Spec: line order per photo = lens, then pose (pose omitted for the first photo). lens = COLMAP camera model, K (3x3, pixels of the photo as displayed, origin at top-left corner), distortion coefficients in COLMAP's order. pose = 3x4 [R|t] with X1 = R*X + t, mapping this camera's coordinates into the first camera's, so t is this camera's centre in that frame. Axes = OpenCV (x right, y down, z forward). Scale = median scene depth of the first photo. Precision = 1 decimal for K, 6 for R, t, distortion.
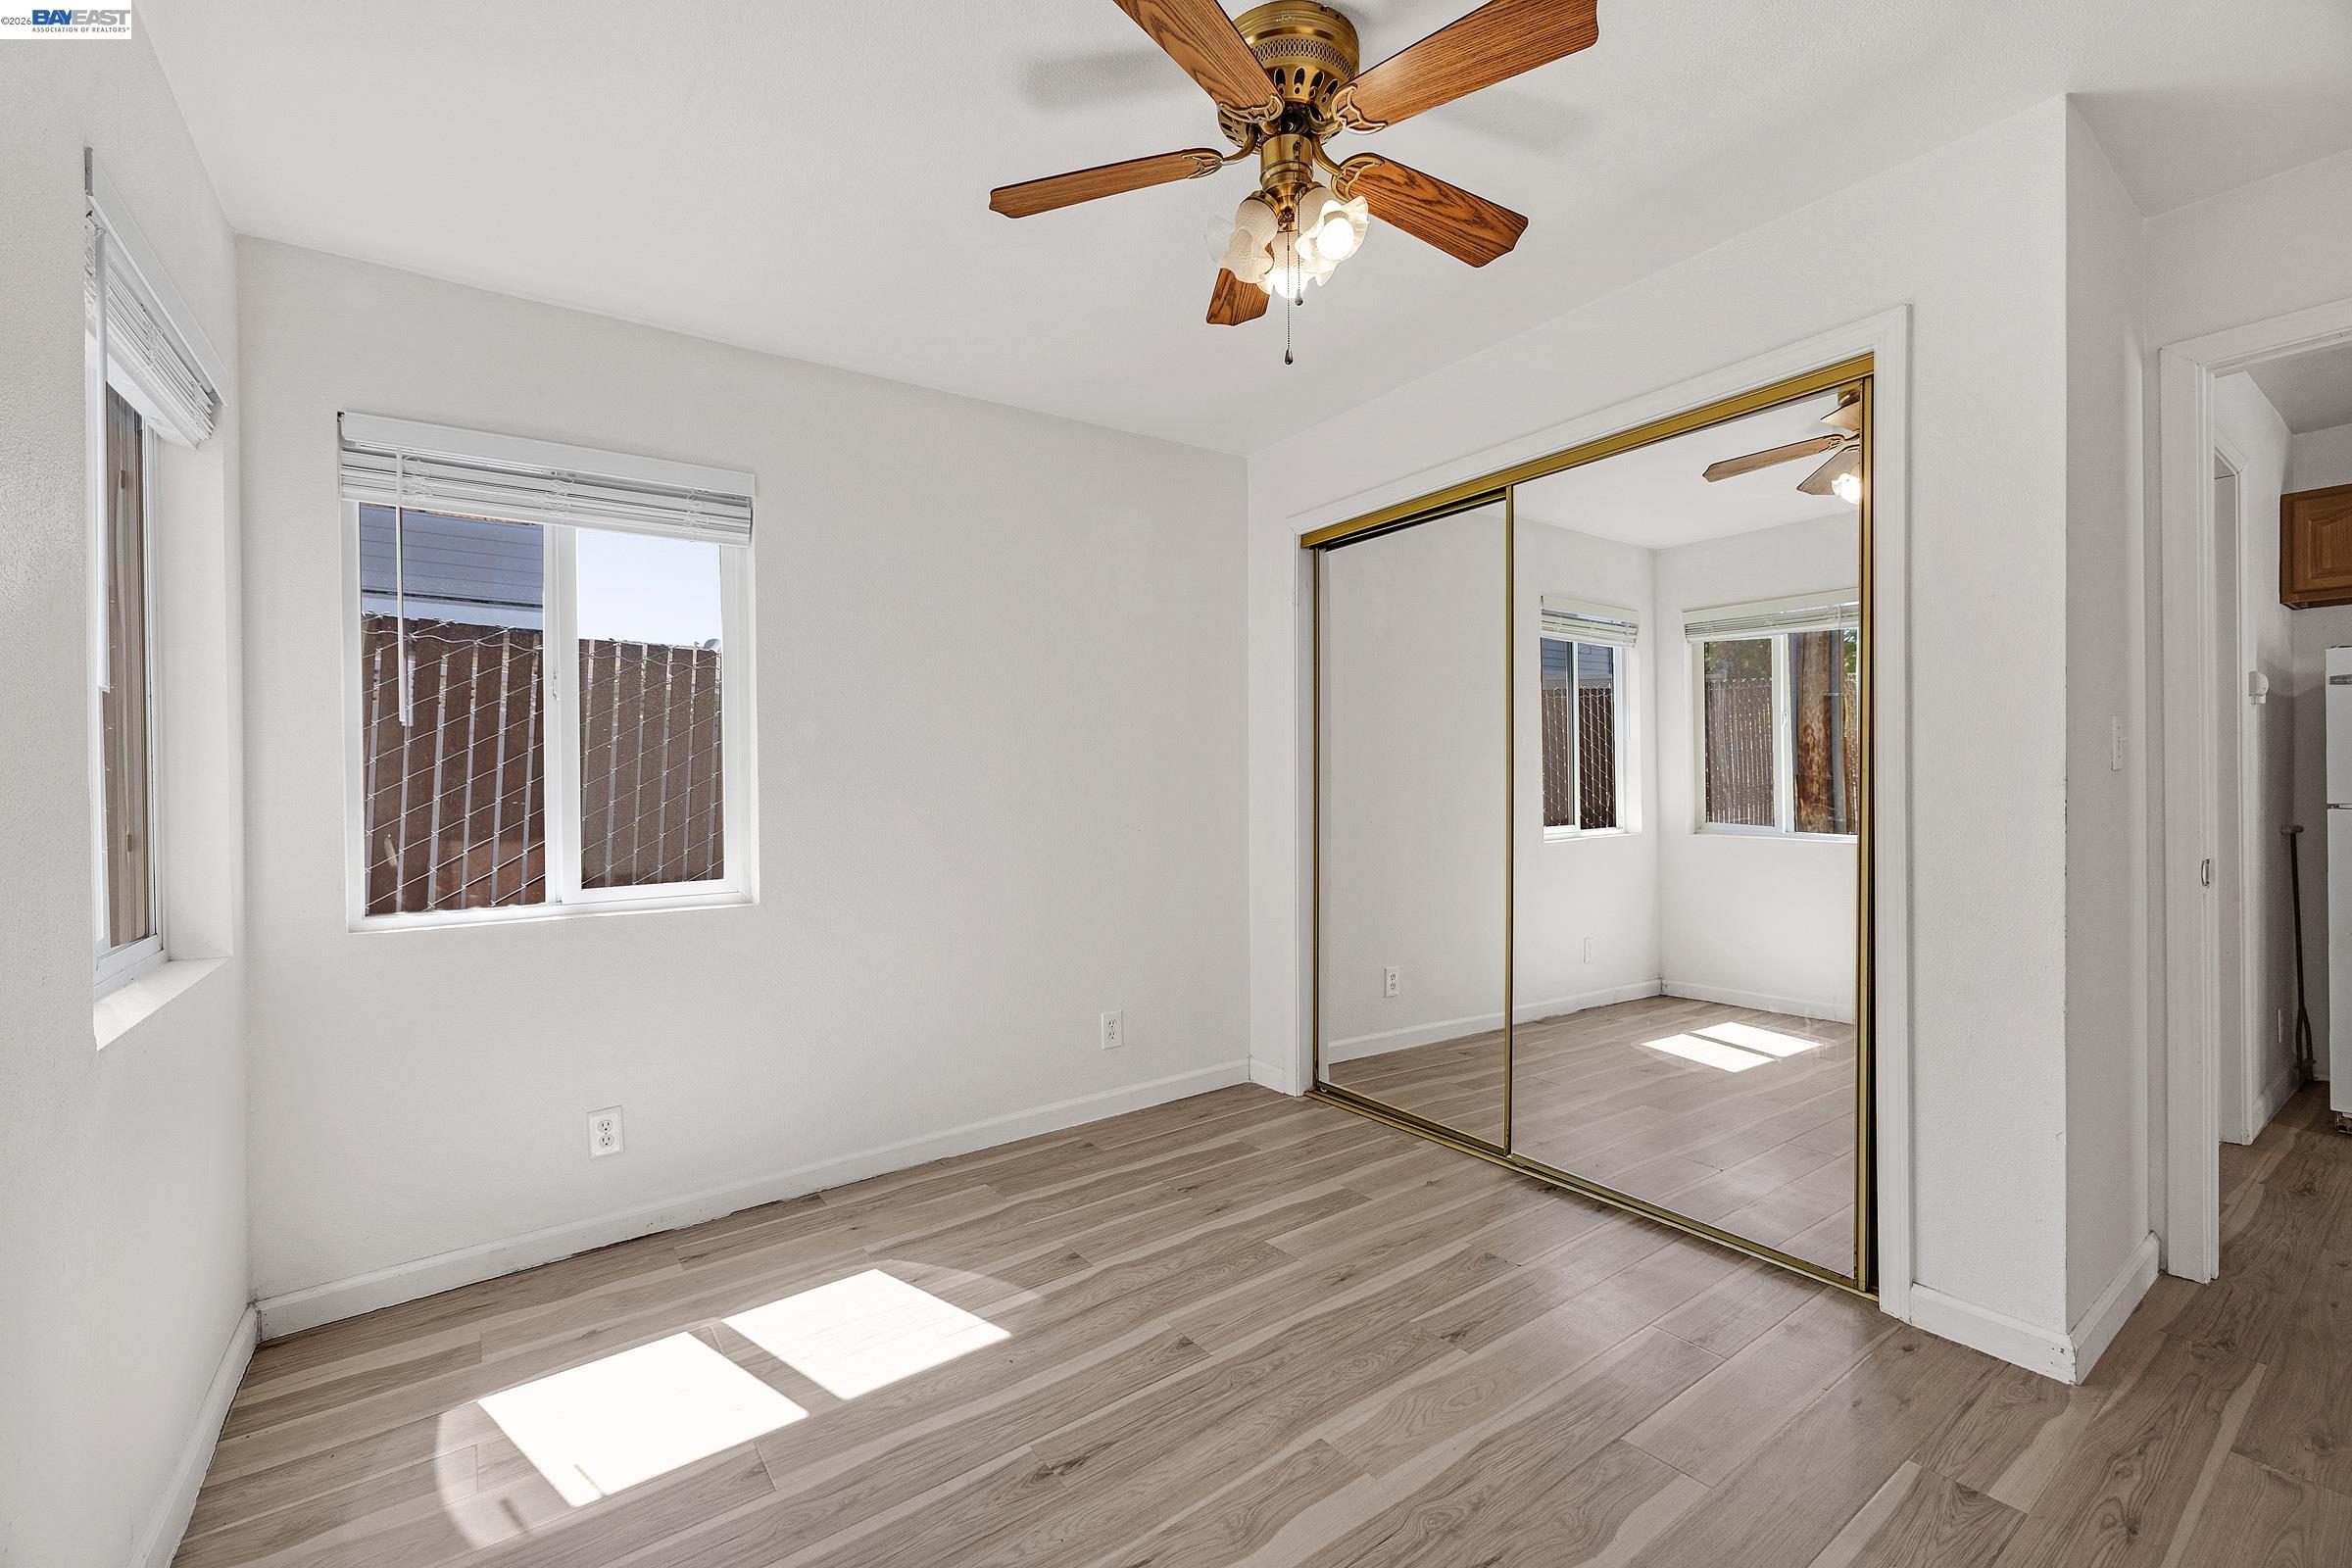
lens RADIAL K [[978.0, 0, 1181.5], [0, 978.0, 784.2], [0, 0, 1]] dist [-0.000057, 0.000203]
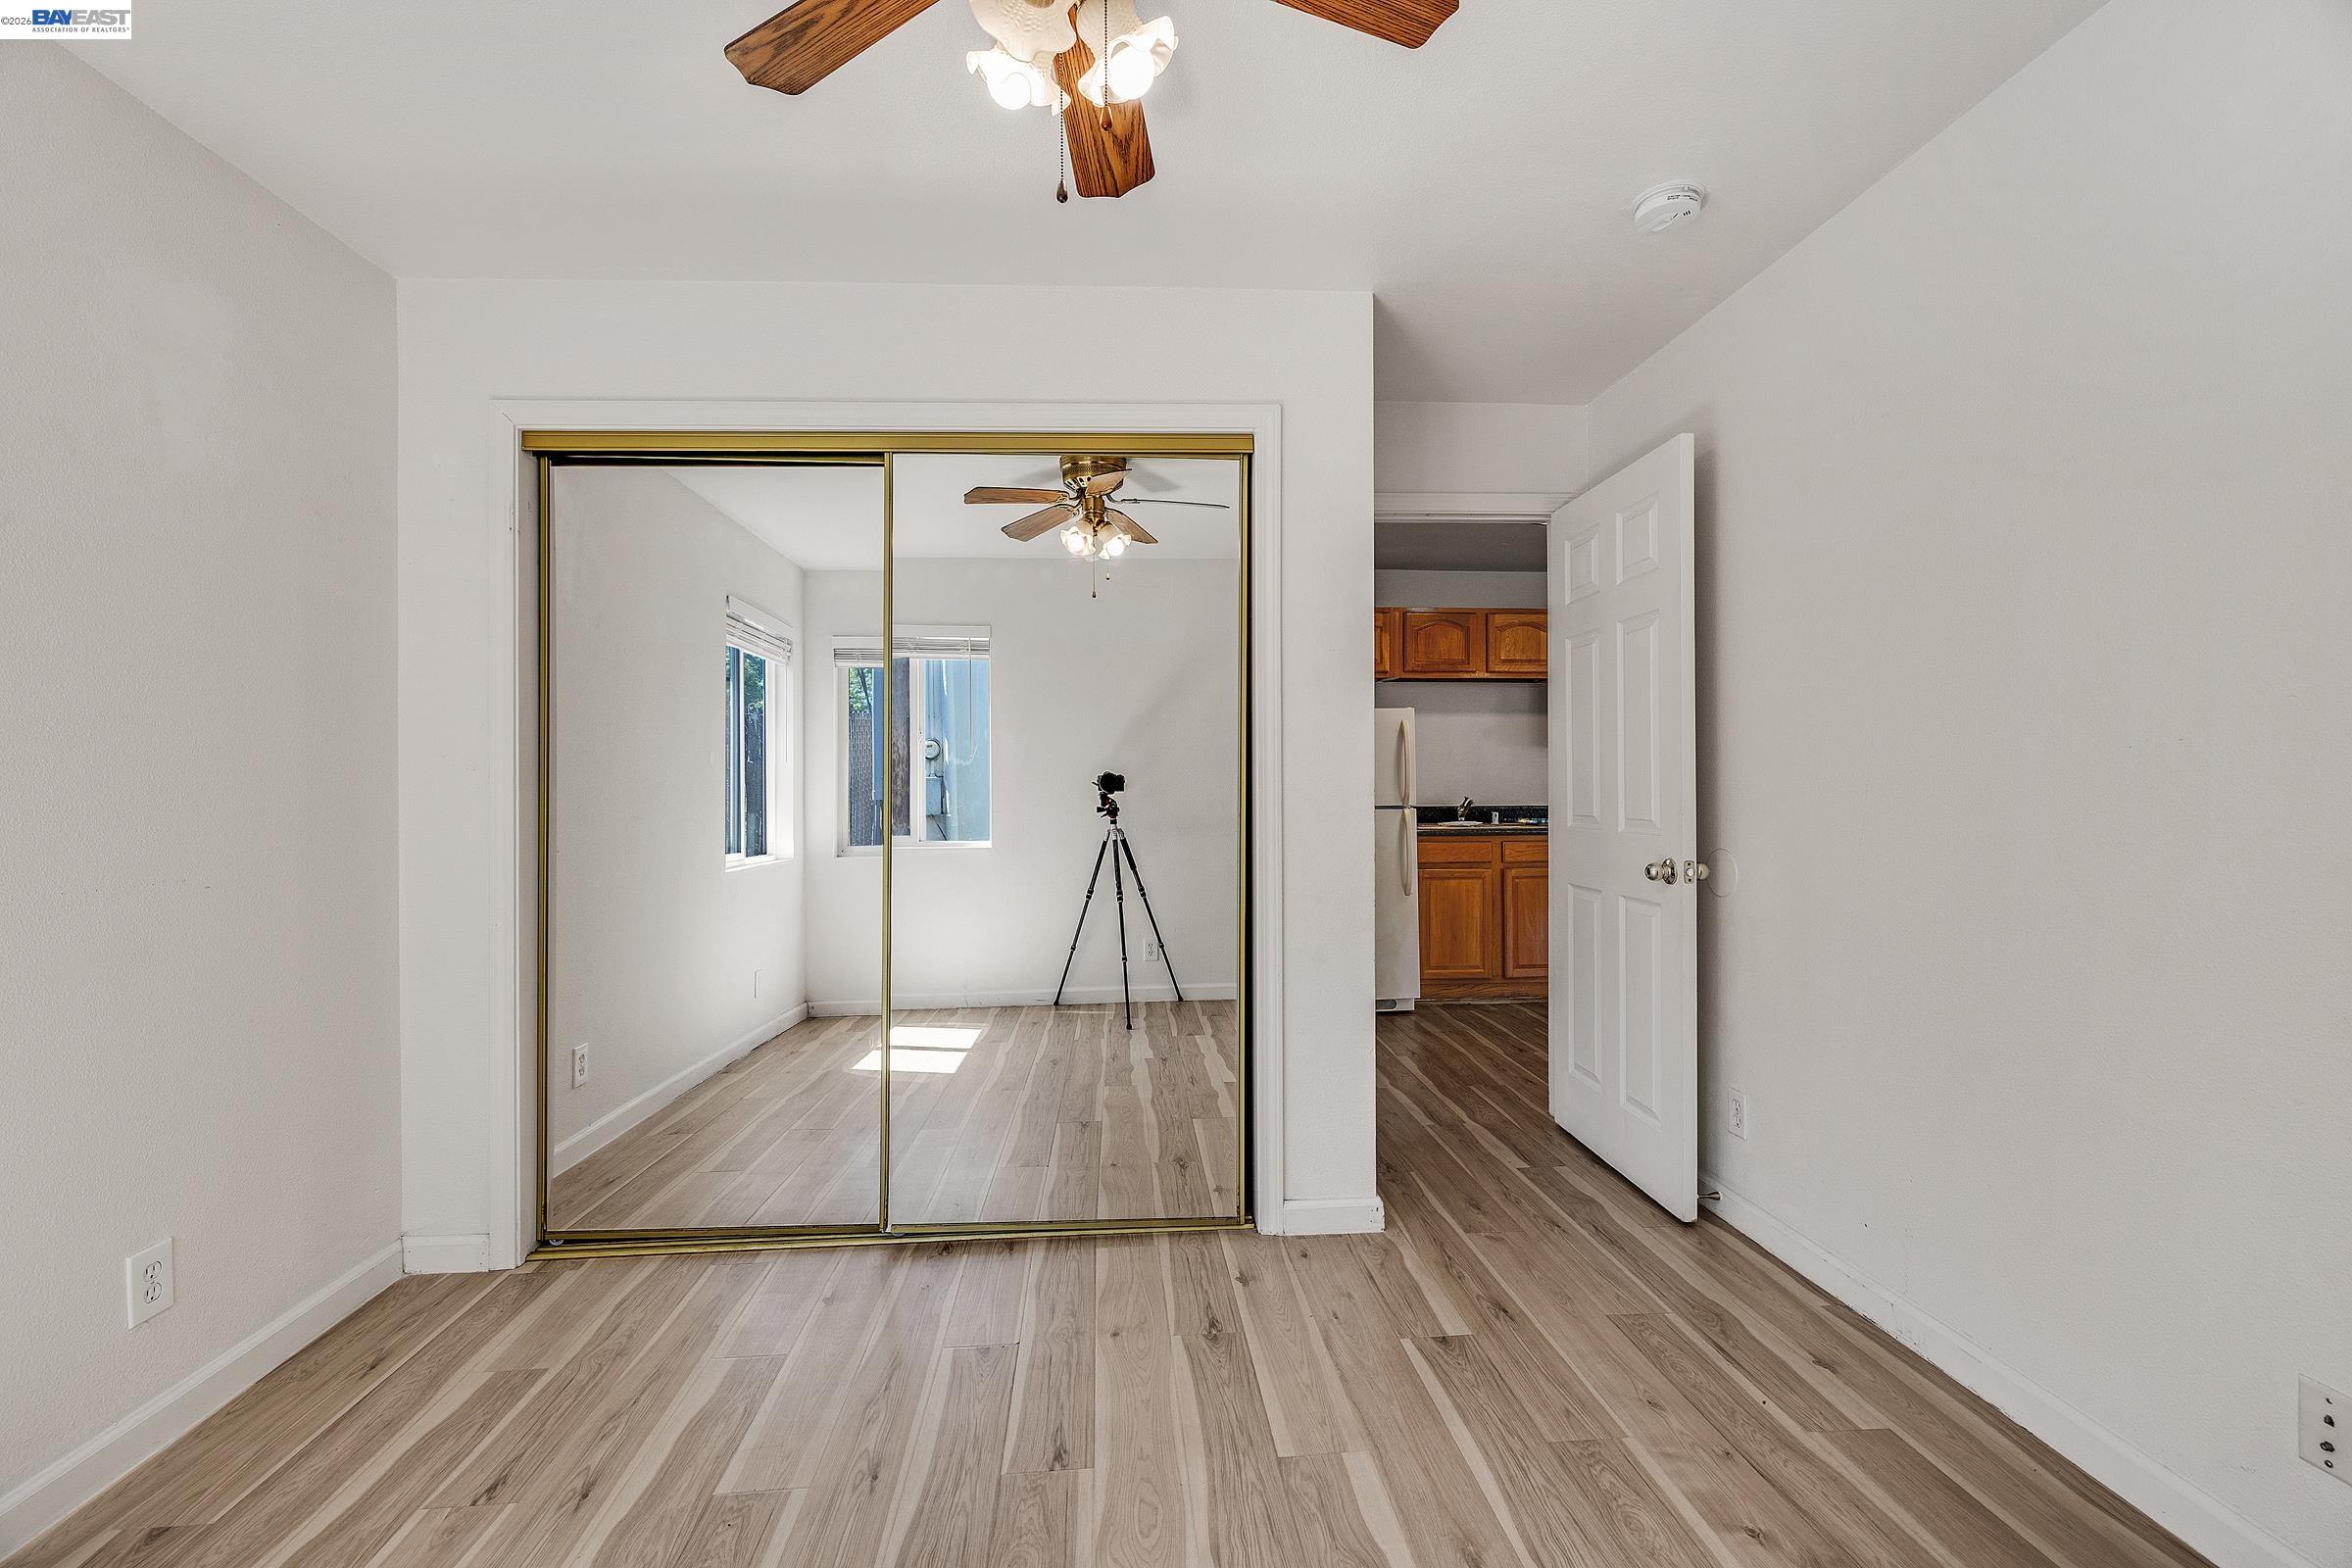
lens RADIAL K [[978.9, 0, 1169.7], [0, 978.9, 785.3], [0, 0, 1]] dist [-0.001925, 0.000235]
pose [[0.533066, 0.006065, 0.846052, -0.244191], [0.007549, 0.999900, -0.011924, 0.002001], [-0.846040, 0.012743, 0.532967, 0.305521]]
